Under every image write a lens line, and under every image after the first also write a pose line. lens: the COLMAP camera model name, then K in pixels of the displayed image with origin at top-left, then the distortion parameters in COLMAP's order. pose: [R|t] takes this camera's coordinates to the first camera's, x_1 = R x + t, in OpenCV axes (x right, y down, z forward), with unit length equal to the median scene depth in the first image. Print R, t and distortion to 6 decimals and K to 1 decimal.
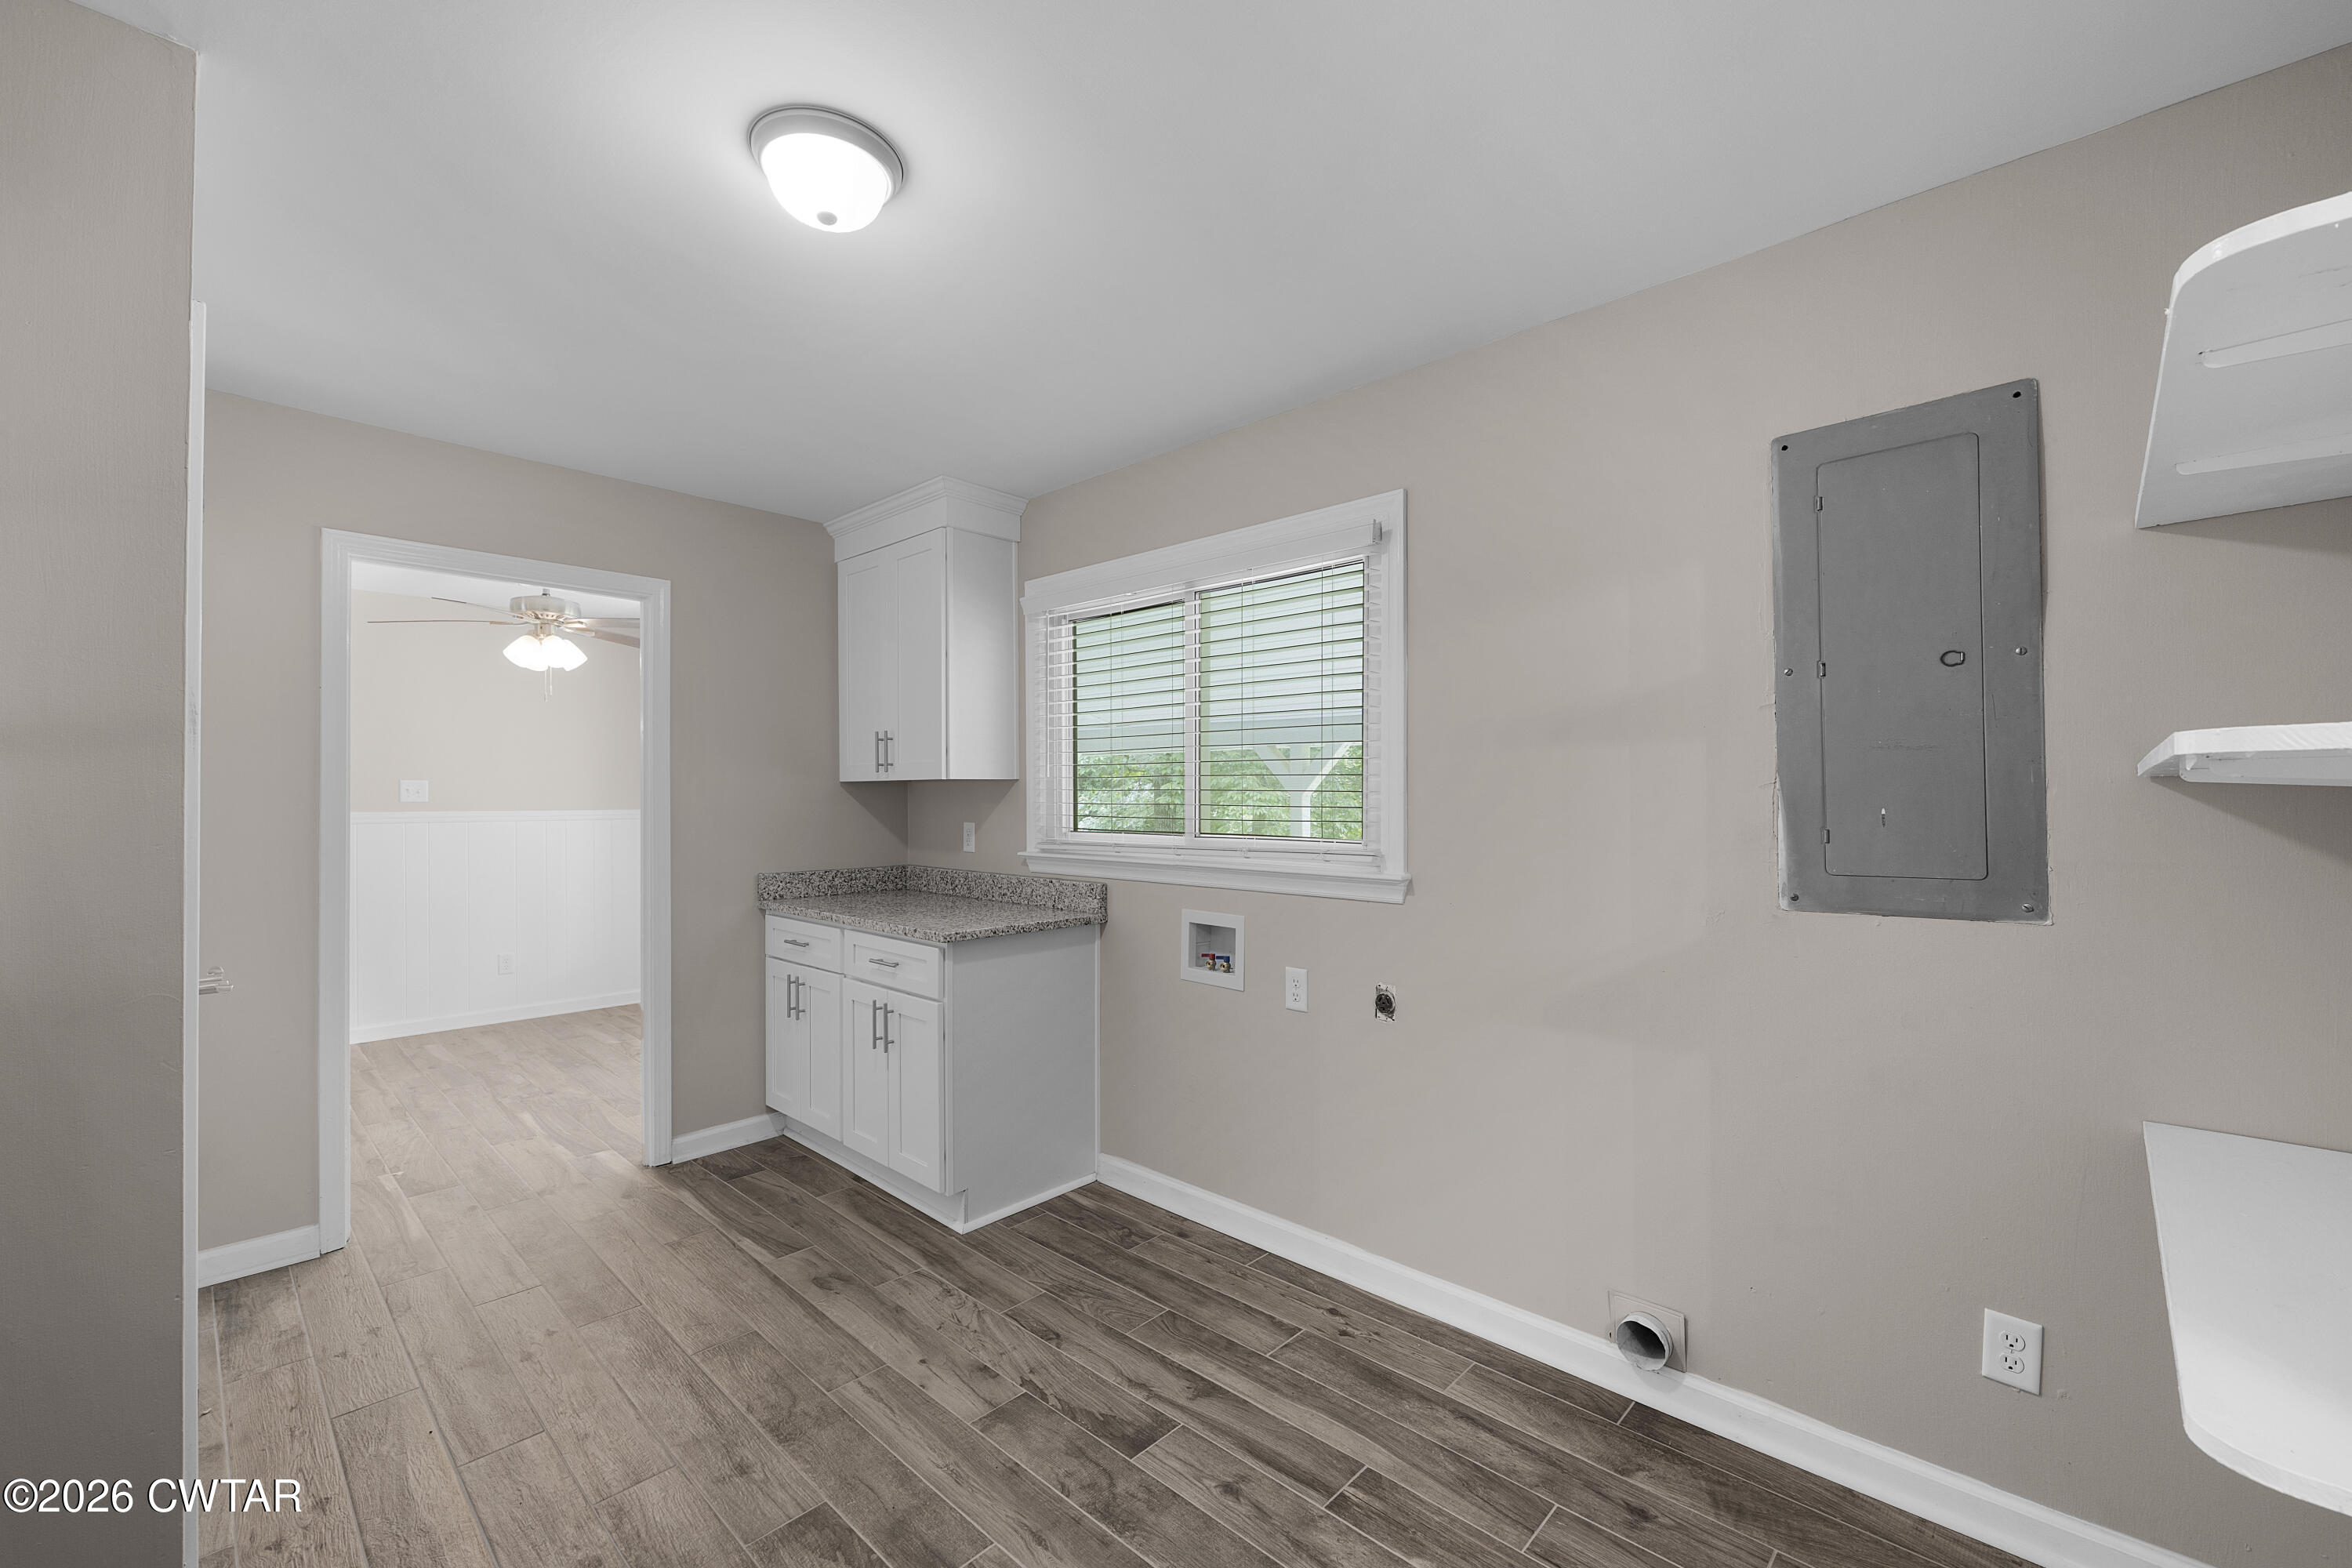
lens RADIAL K [[939.4, 0, 1169.2], [0, 939.4, 788.6], [0, 0, 1]] dist [-0.000942, -0.000027]
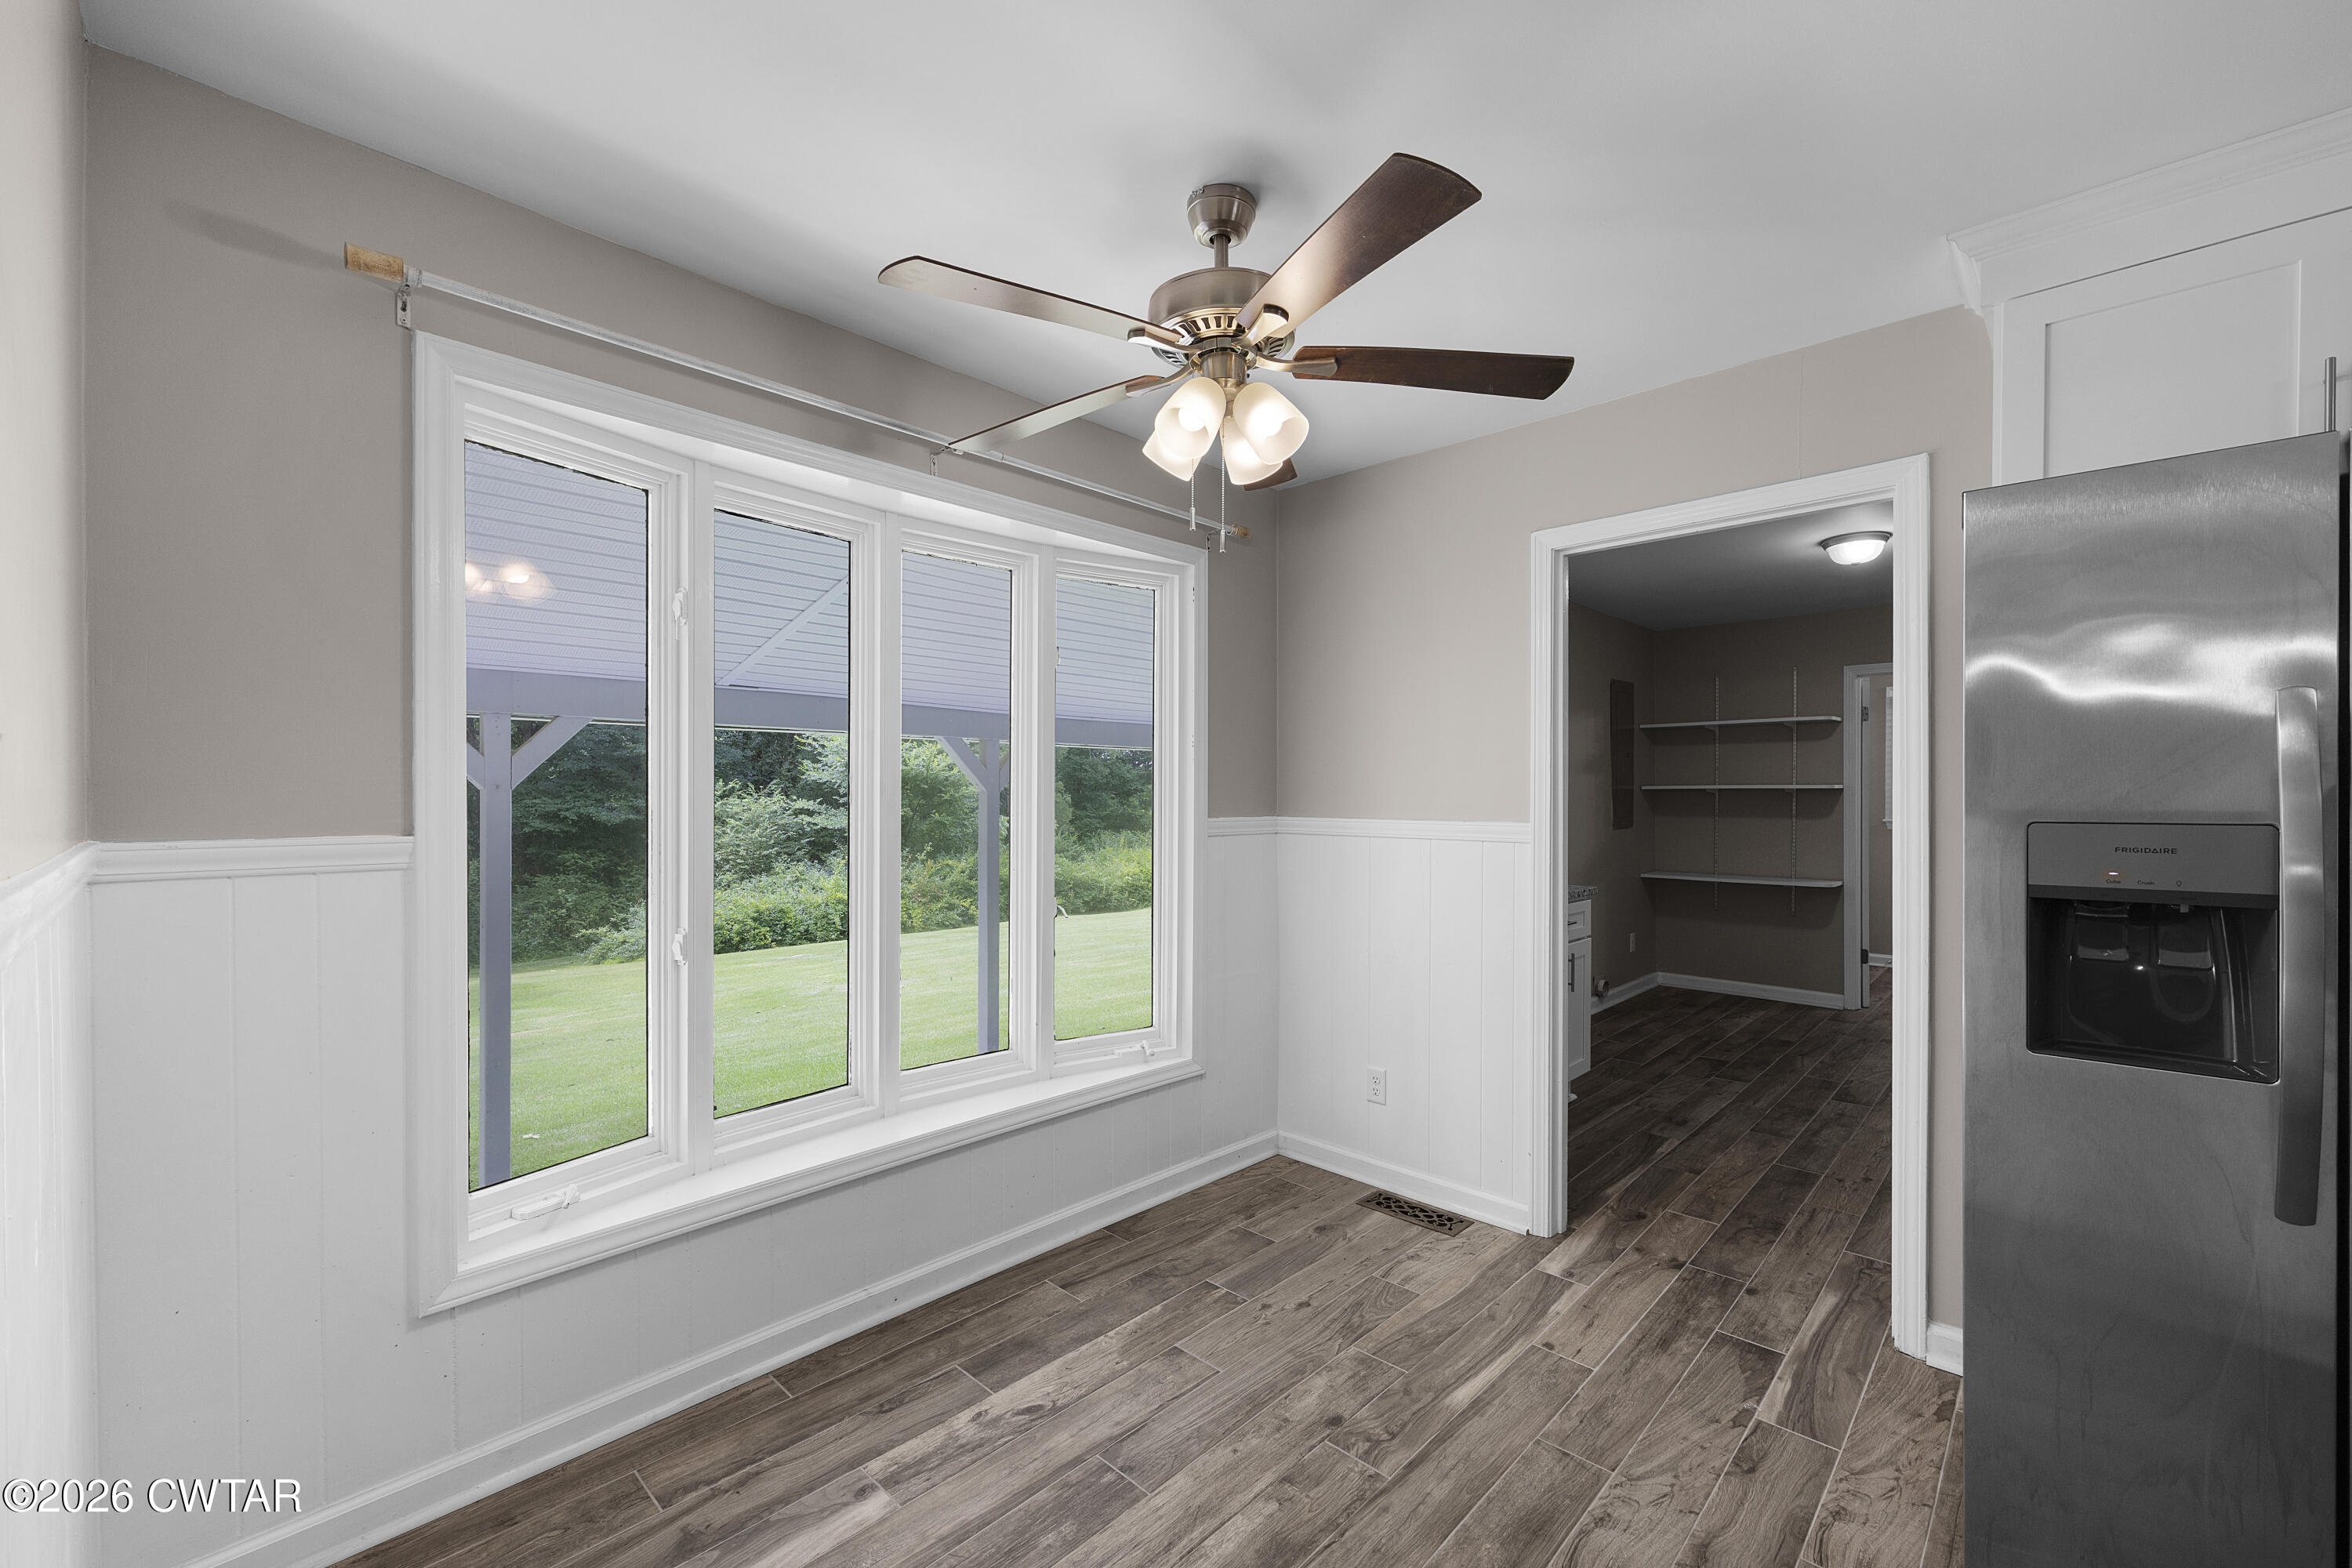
lens RADIAL K [[957.8, 0, 1181.3], [0, 957.8, 796.7], [0, 0, 1]] dist [0.000589, -0.000548]
pose [[0.009424, 0.000768, 0.999955, -2.139317], [-0.008938, 0.999960, -0.000683, 0.025277], [-0.999916, -0.008932, 0.009431, 2.018017]]
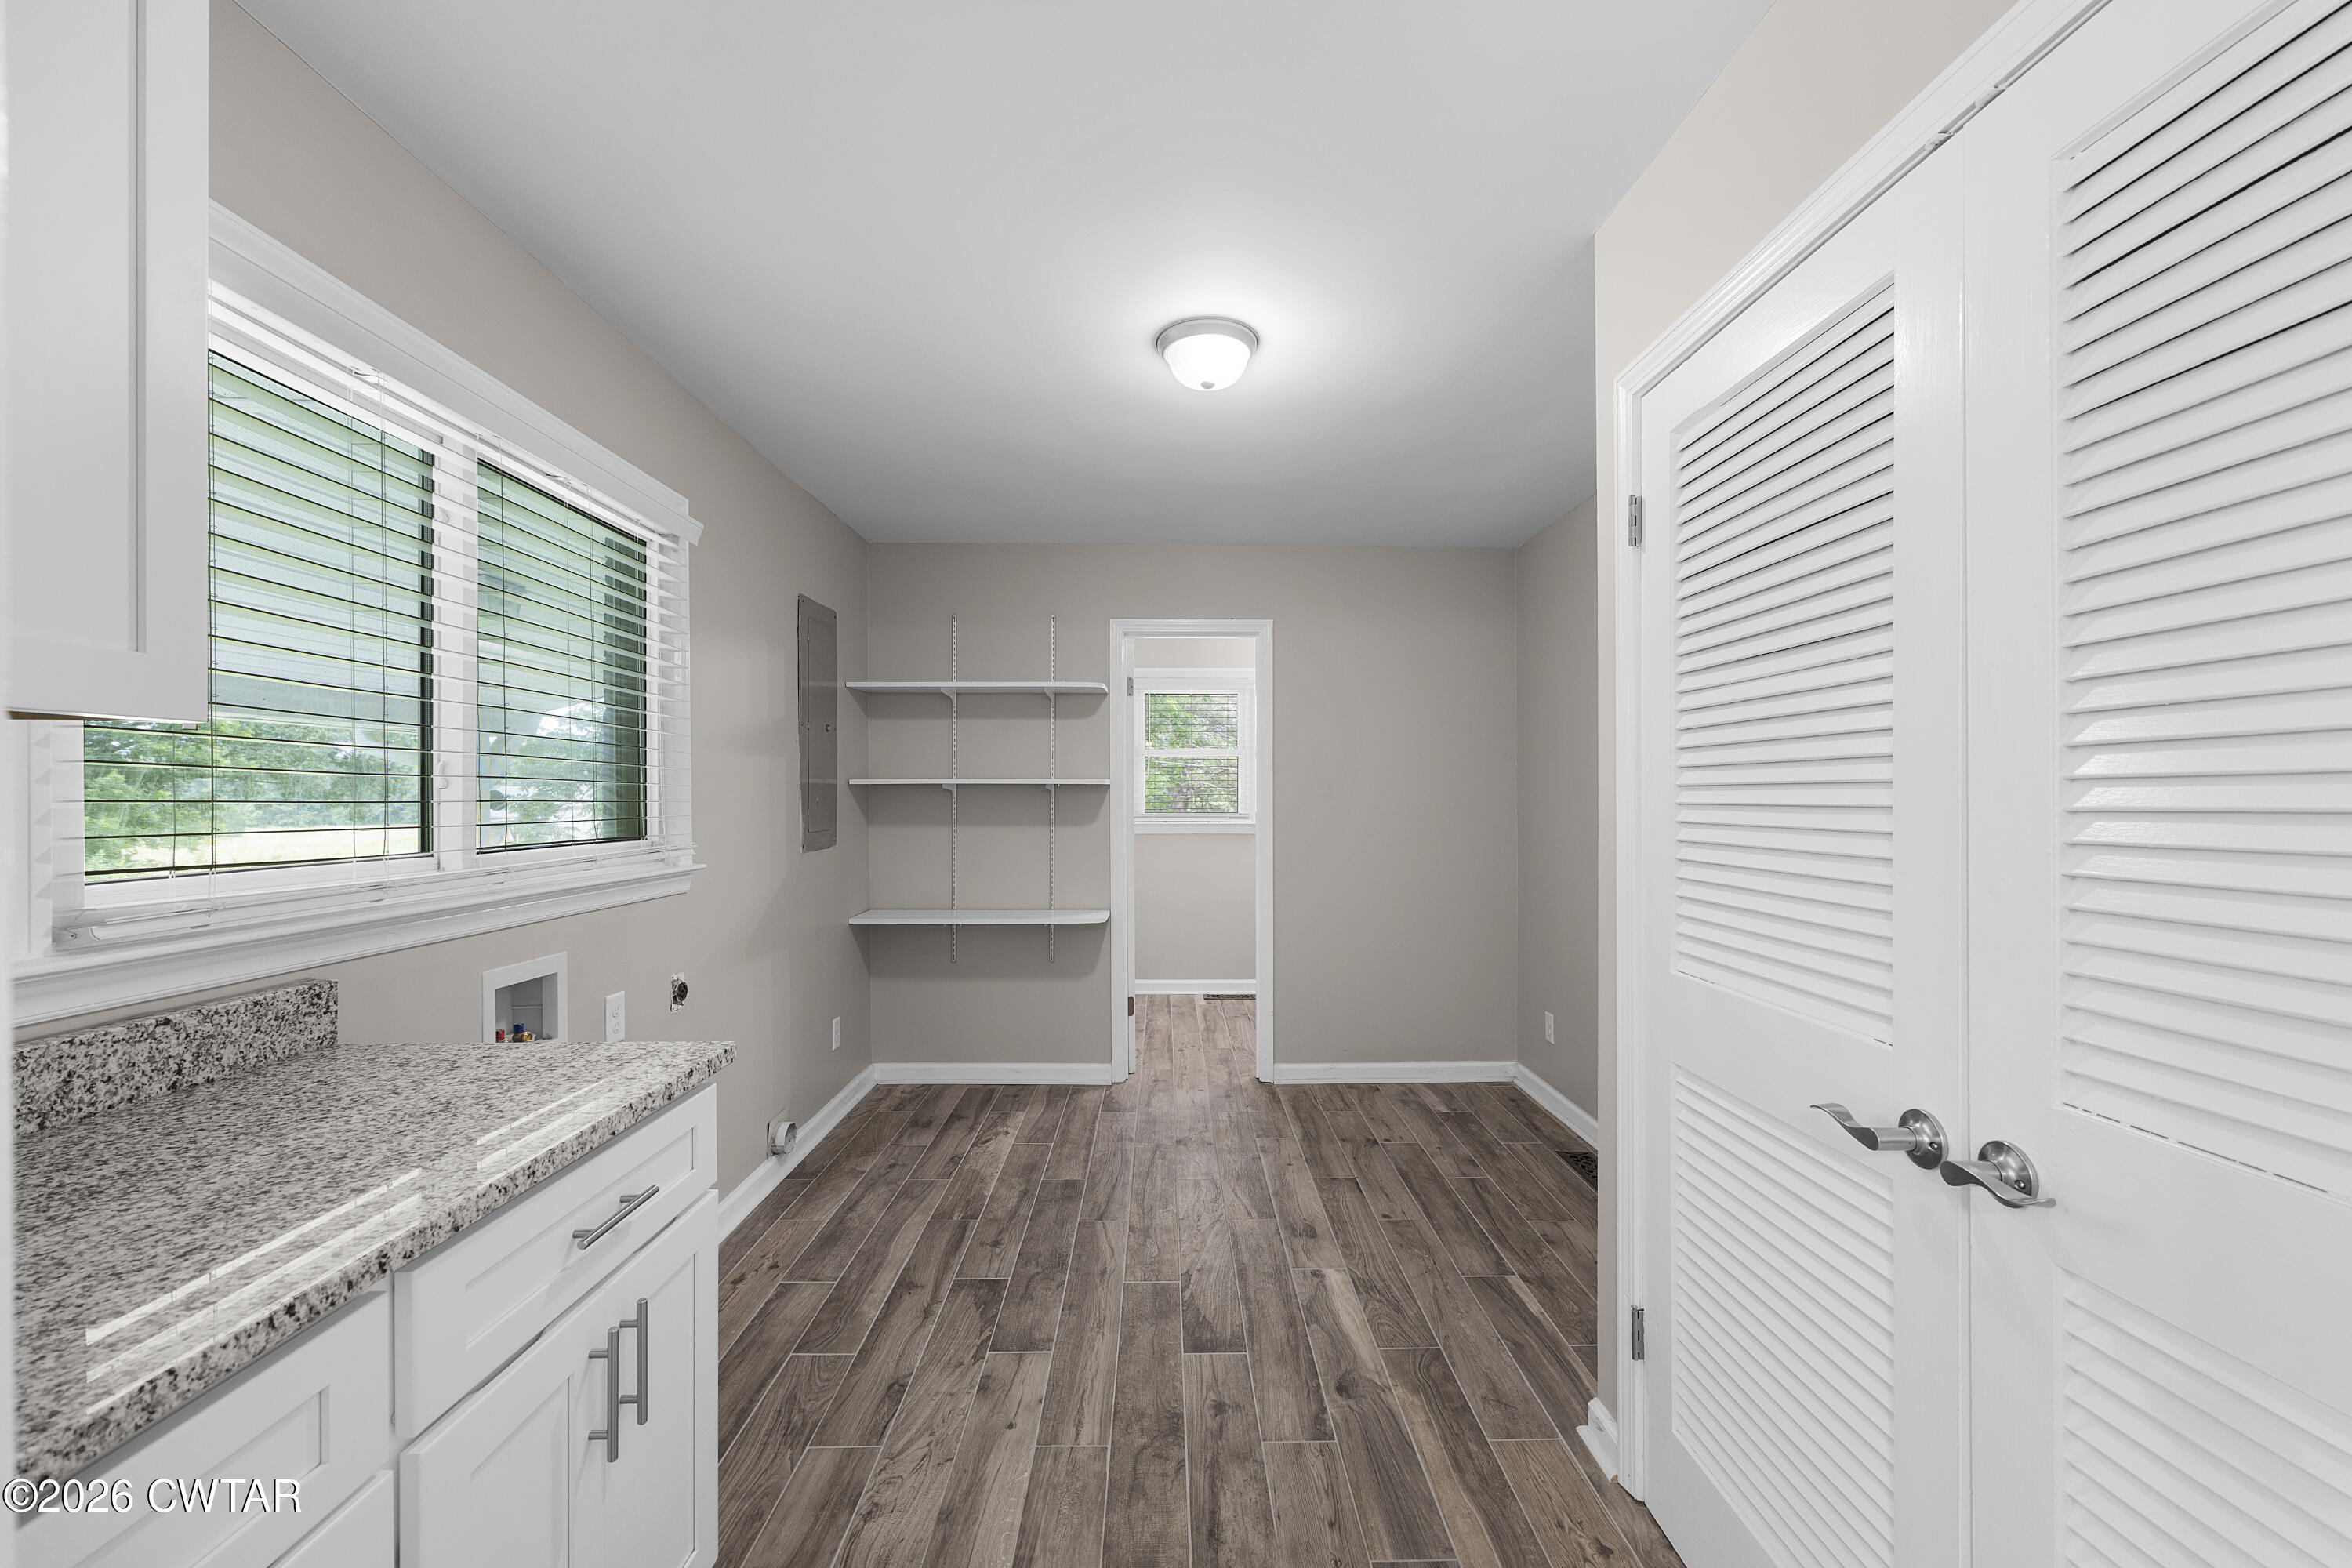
lens RADIAL K [[954.0, 0, 1188.4], [0, 954.0, 789.0], [0, 0, 1]] dist [0.000653, -0.000045]
pose [[-0.703888, 0.007991, 0.710266, -1.000084], [-0.000504, 0.999931, -0.011750, 0.020286], [-0.710311, -0.008629, -0.703835, 1.485138]]
